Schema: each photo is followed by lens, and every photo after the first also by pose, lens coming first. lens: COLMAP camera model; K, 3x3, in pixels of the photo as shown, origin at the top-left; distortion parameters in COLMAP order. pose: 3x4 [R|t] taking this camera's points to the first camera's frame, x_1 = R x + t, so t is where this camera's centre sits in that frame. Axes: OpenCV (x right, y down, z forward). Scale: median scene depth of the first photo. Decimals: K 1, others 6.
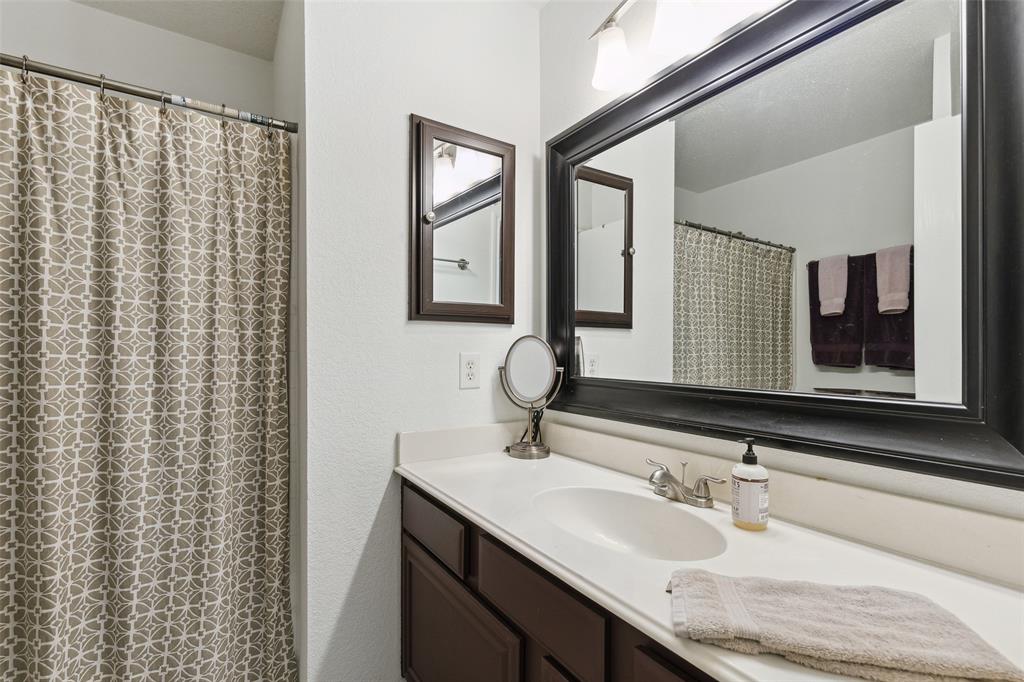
lens RADIAL K [[464.4, 0, 515.3], [0, 464.4, 344.8], [0, 0, 1]] dist [0.009989, -0.002752]
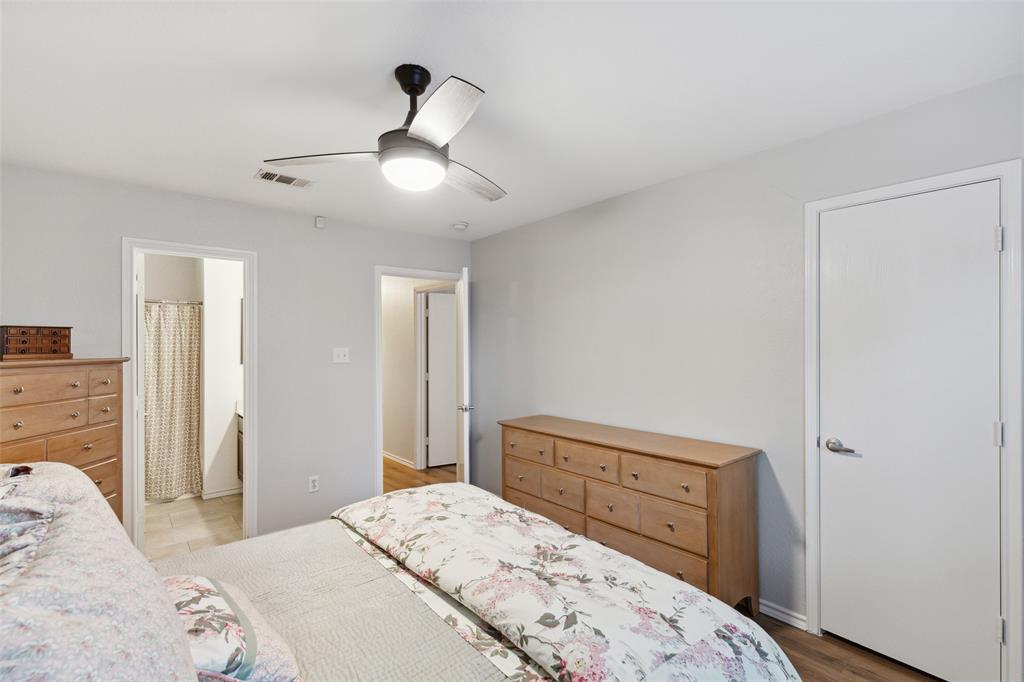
lens RADIAL K [[464.4, 0, 514.5], [0, 464.4, 342.9], [0, 0, 1]] dist [0.009989, -0.002752]
pose [[0.995157, -0.000843, 0.098291, 1.385273], [0.001268, 0.999990, -0.004256, -0.194112], [-0.098287, 0.004360, 0.995149, -2.456156]]
